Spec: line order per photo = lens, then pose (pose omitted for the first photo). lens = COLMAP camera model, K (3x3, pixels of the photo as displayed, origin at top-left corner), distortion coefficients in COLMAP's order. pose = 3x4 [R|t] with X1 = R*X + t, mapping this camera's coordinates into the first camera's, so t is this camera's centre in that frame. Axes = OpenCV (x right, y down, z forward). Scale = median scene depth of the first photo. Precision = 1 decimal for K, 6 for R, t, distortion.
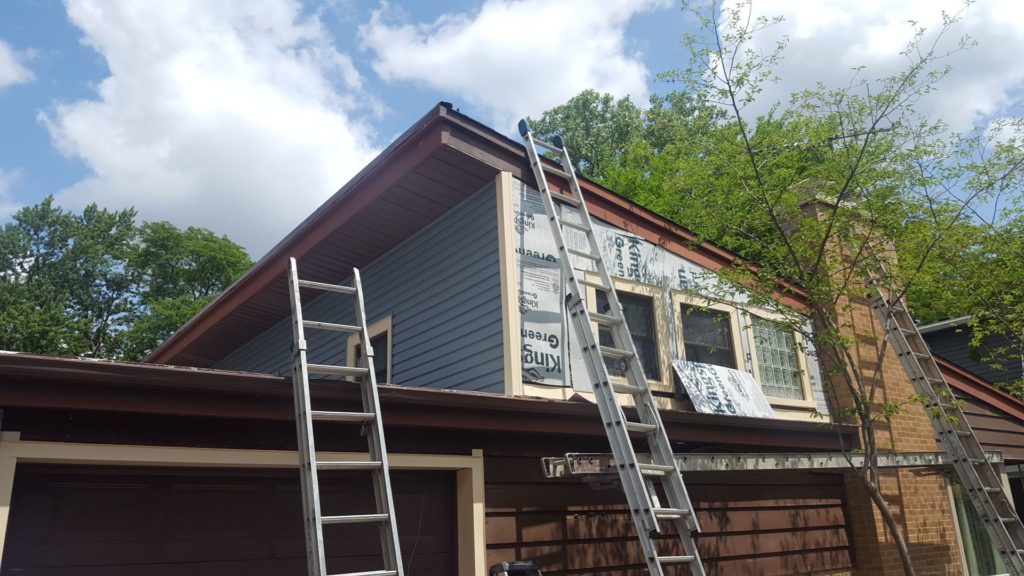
lens RADIAL K [[735.4, 0, 508.3], [0, 735.4, 290.4], [0, 0, 1]] dist [0.003053, 0.001764]
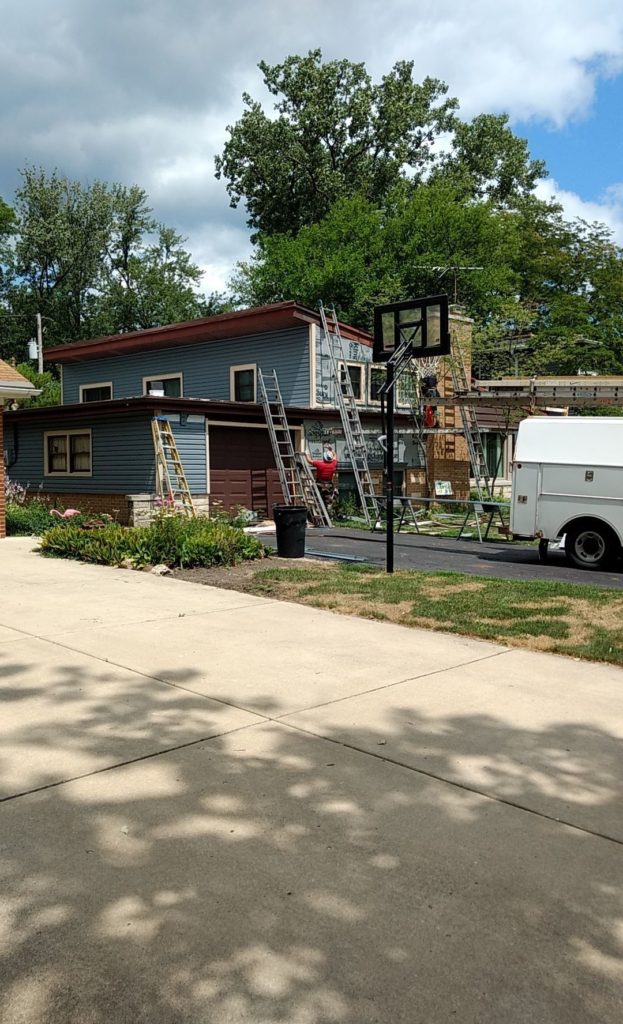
lens RADIAL K [[873.6, 0, 311.5], [0, 873.6, 516.1], [0, 0, 1]] dist [0.024172, 0.010592]
pose [[0.985729, 0.034186, 0.164831, -0.154027], [-0.090139, 0.934150, 0.345310, -0.181576], [-0.142172, -0.355240, 0.923900, -0.667200]]
